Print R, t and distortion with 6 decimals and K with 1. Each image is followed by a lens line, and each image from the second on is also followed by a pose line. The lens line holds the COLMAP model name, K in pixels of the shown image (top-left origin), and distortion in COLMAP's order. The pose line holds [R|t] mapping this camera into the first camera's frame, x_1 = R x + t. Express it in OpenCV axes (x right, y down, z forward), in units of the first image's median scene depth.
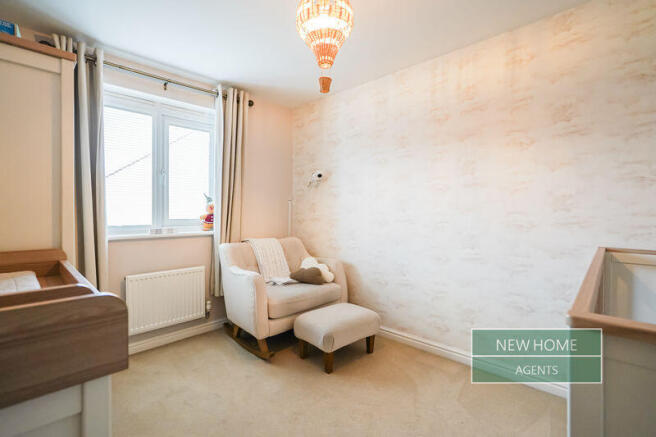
lens RADIAL K [[295.9, 0, 325.8], [0, 295.9, 210.0], [0, 0, 1]] dist [-0.000278, 0.018376]
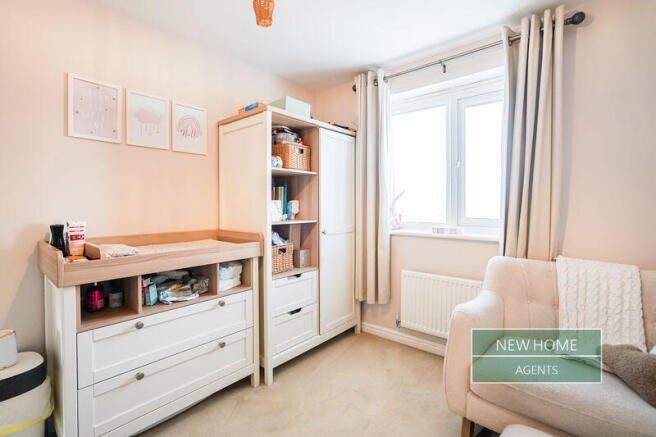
lens RADIAL K [[308.5, 0, 327.3], [0, 308.5, 206.9], [0, 0, 1]] dist [-0.023759, 0.021420]
pose [[0.084669, 0.006606, -0.996387, 0.325435], [0.003603, 0.999969, 0.006936, -0.008360], [0.996403, -0.004177, 0.084642, 0.527355]]
